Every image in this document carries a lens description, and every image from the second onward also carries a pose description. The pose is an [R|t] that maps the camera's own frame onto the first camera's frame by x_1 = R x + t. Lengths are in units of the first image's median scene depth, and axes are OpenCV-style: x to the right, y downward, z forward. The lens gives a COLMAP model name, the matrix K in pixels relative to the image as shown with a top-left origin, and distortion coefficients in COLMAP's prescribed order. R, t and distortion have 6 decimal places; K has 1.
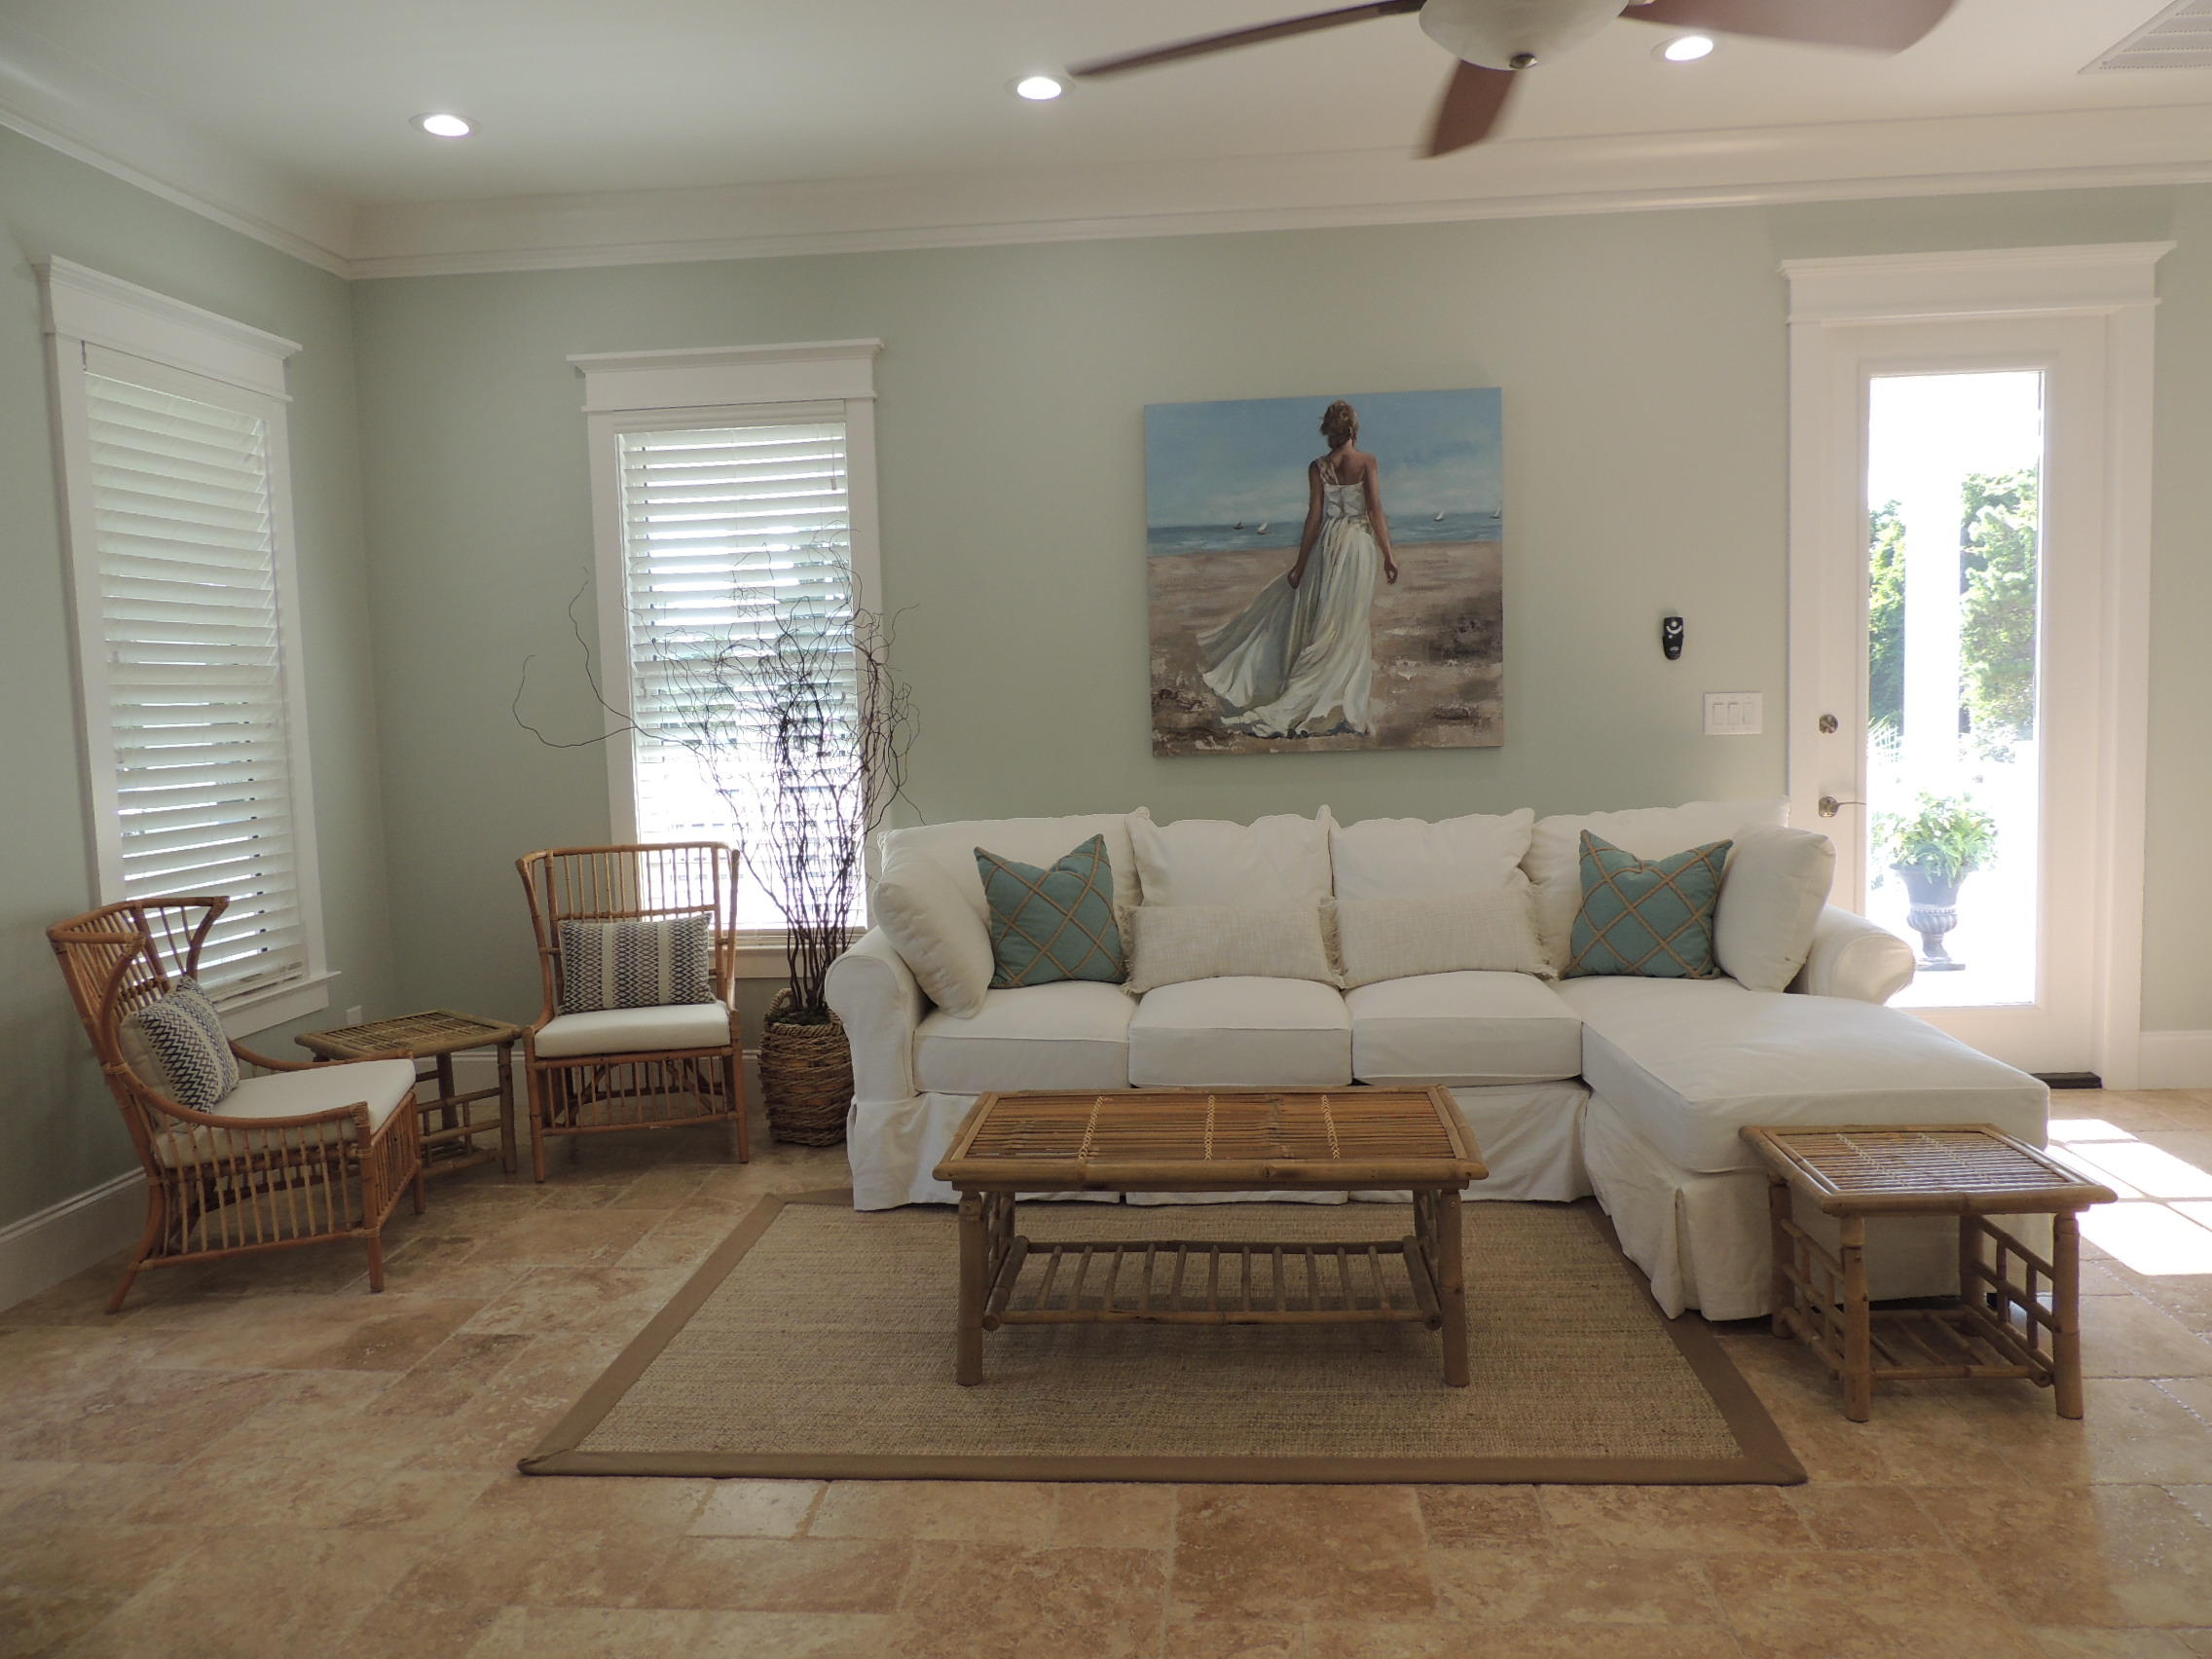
lens RADIAL K [[1564.6, 0, 1112.6], [0, 1564.6, 836.1], [0, 0, 1]] dist [-0.019179, -0.004753]
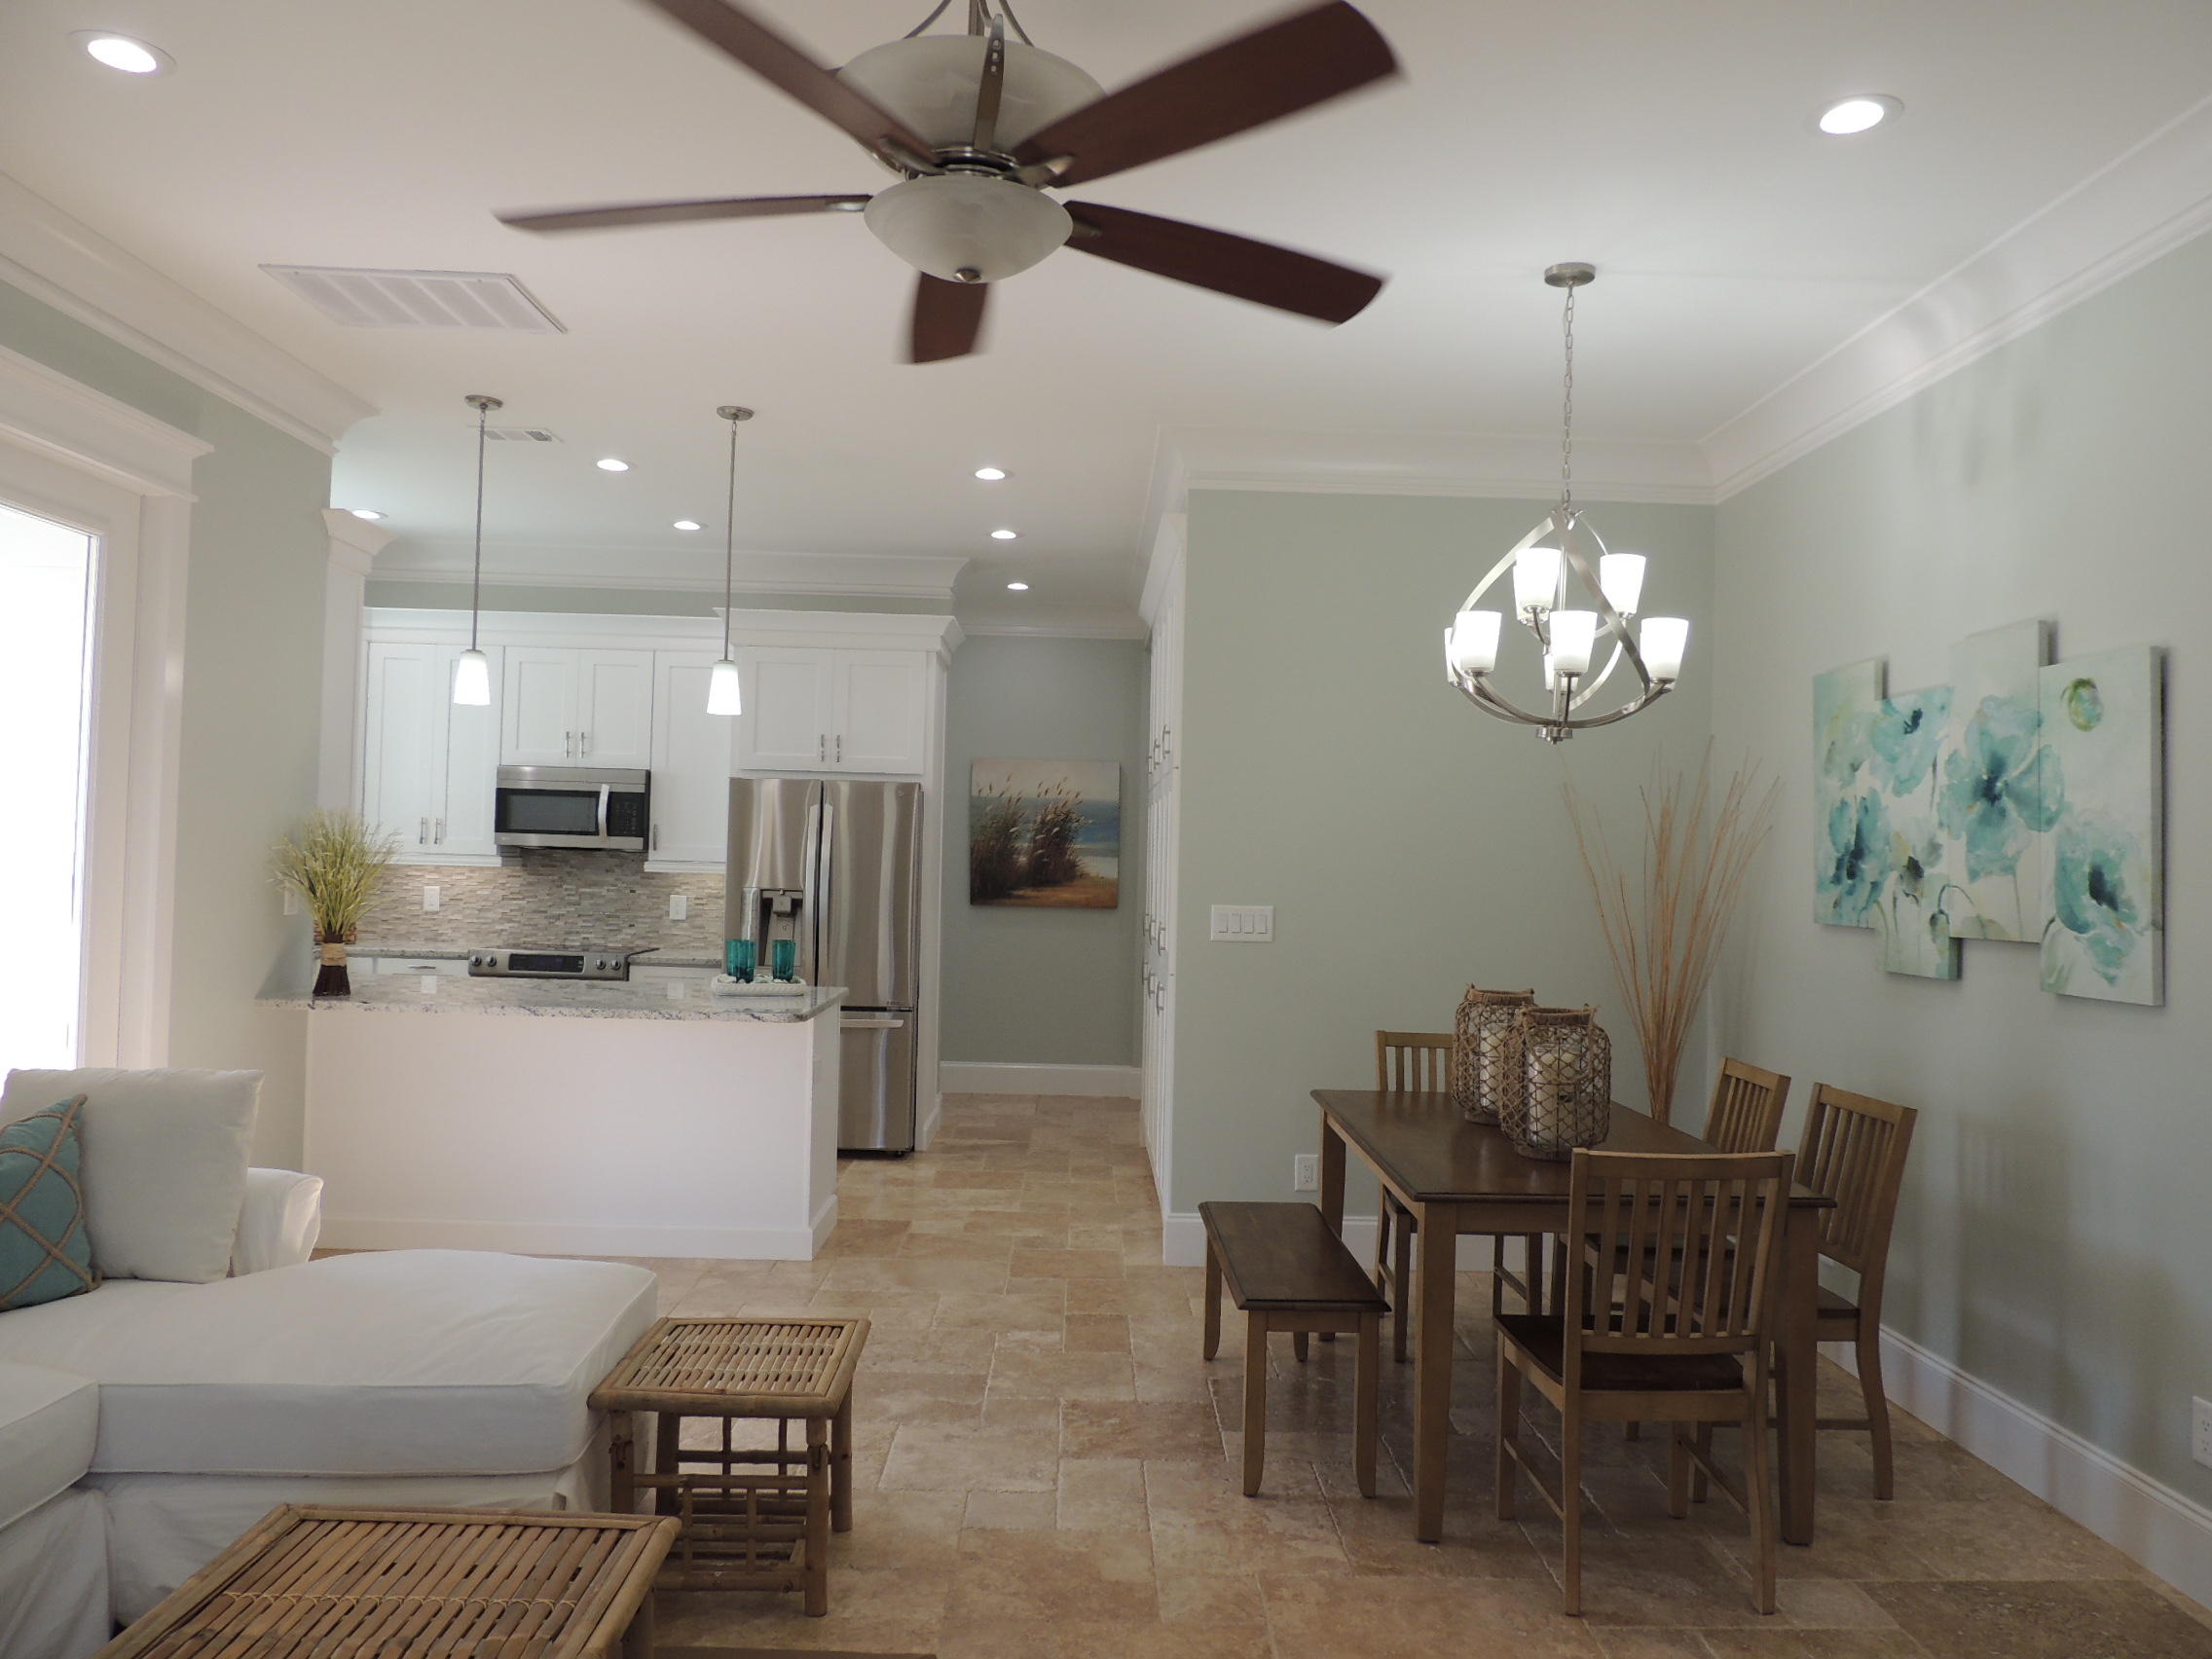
lens RADIAL K [[1564.6, 0, 1128.8], [0, 1564.6, 852.1], [0, 0, 1]] dist [-0.019179, -0.004753]
pose [[-0.110451, 0.039783, 0.993085, -0.368910], [0.066871, 0.997232, -0.032512, -0.052139], [-0.991629, 0.062817, -0.112806, 0.546469]]
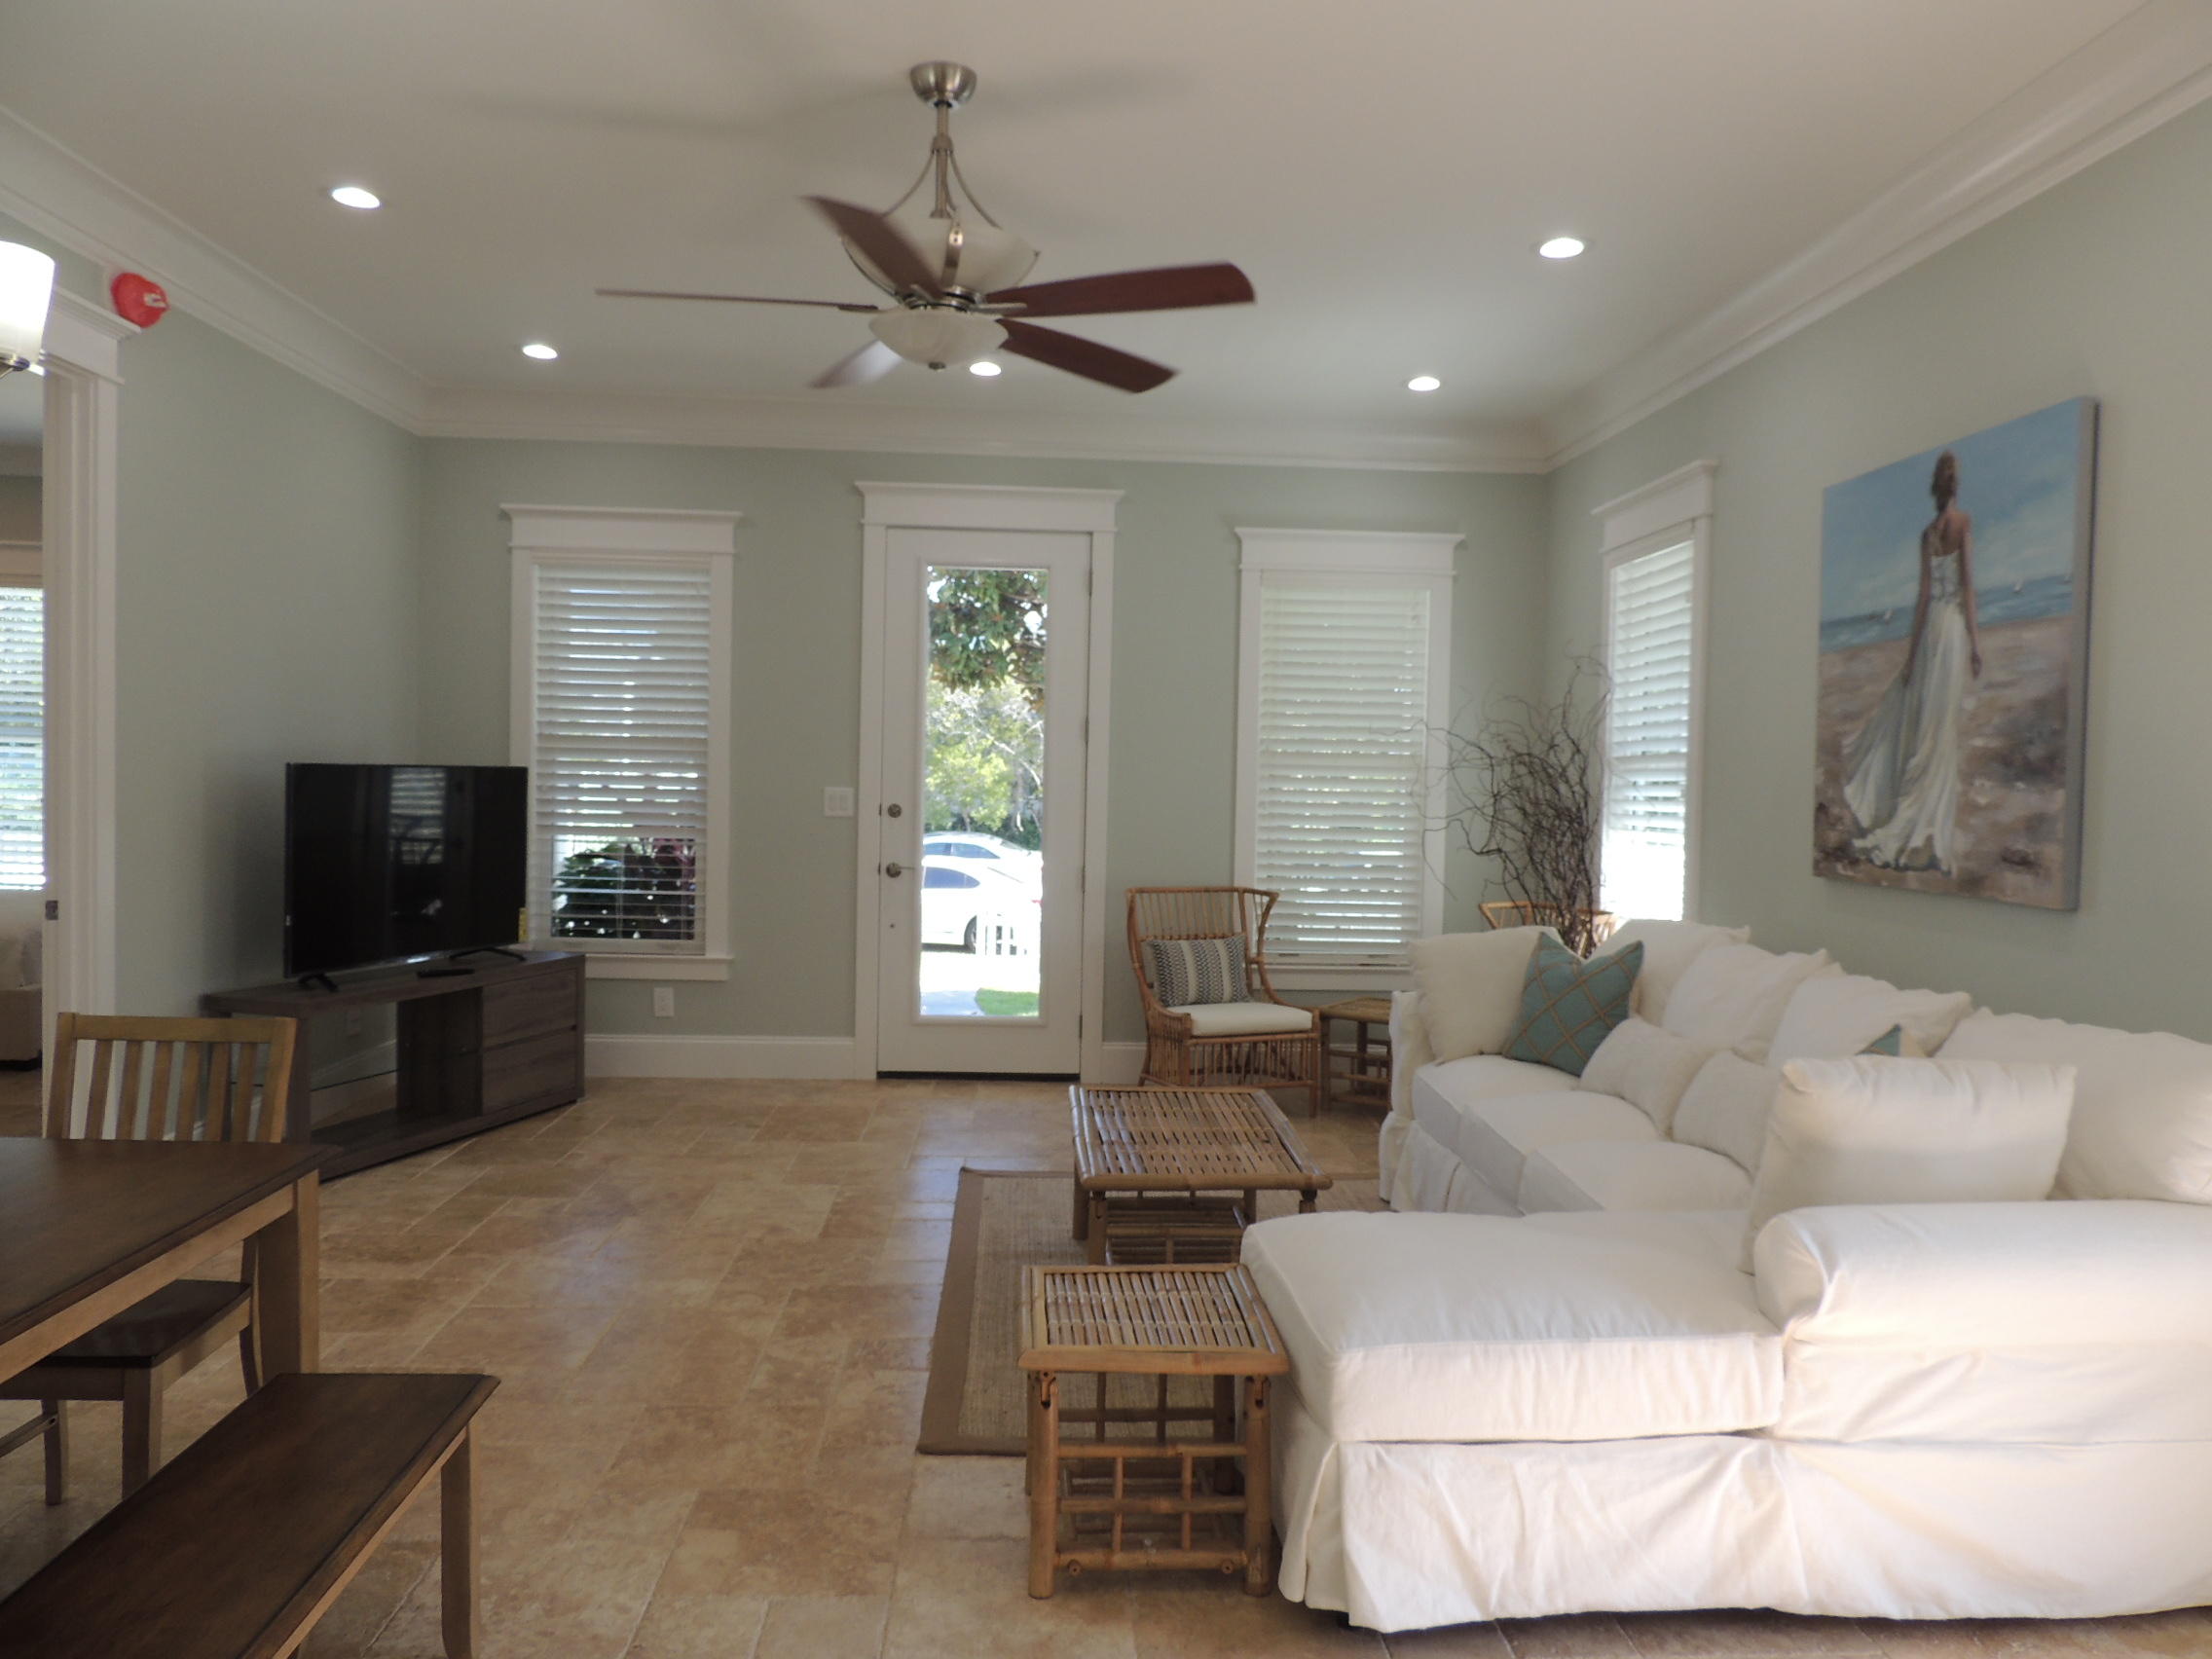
lens RADIAL K [[1564.6, 0, 1112.0], [0, 1564.6, 839.2], [0, 0, 1]] dist [-0.019179, -0.004753]
pose [[0.129677, 0.076398, -0.988609, 0.941551], [-0.116074, 0.991342, 0.061383, -0.088944], [0.984739, 0.106792, 0.137422, 0.532545]]
